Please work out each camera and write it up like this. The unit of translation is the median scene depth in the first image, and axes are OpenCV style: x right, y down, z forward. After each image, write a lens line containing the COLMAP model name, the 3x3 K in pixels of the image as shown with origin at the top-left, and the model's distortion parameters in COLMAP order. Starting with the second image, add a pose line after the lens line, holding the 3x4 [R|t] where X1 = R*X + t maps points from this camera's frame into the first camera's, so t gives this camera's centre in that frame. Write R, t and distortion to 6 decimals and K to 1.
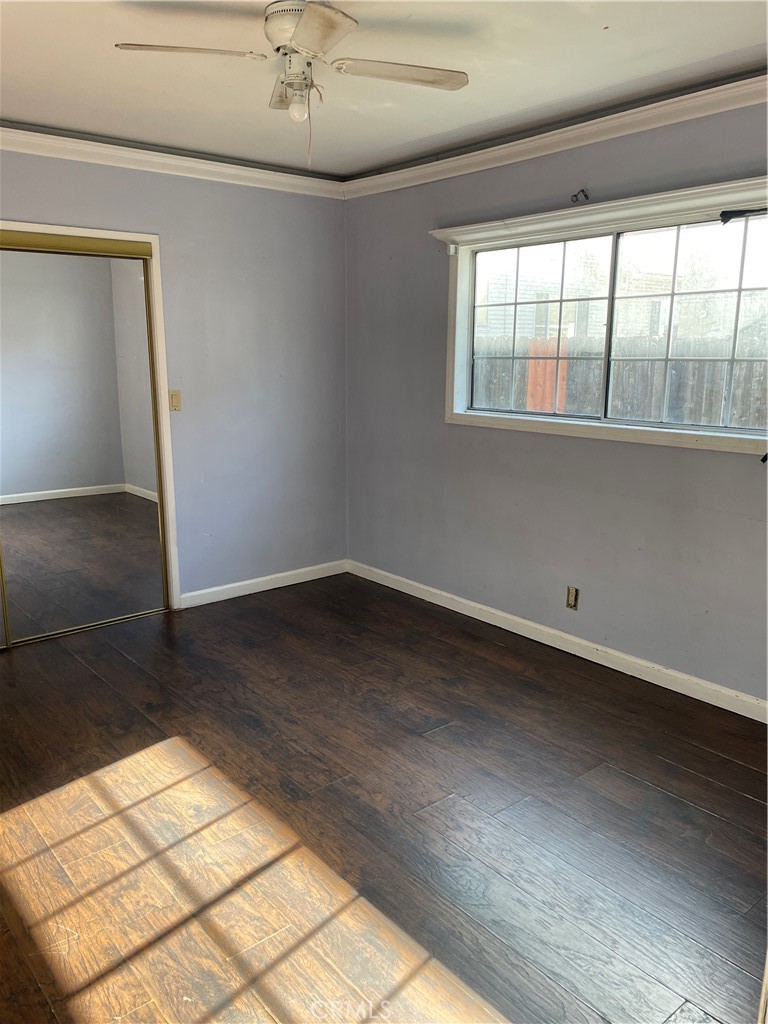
lens RADIAL K [[768.1, 0, 382.0], [0, 768.1, 513.1], [0, 0, 1]] dist [0.011138, -0.042064]
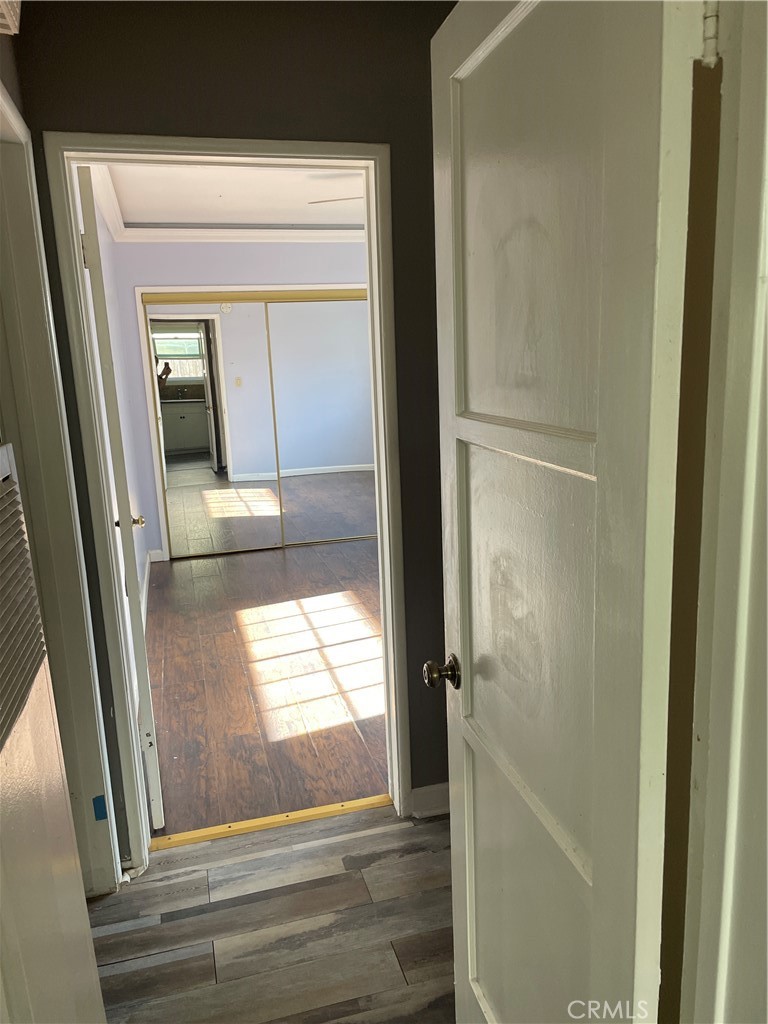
lens RADIAL K [[768.1, 0, 386.3], [0, 768.1, 513.4], [0, 0, 1]] dist [0.011138, -0.042064]
pose [[0.910353, 0.051292, -0.410641, 0.529100], [-0.051941, 0.998604, 0.009585, 0.110330], [0.410560, 0.012604, 0.911747, -0.546599]]
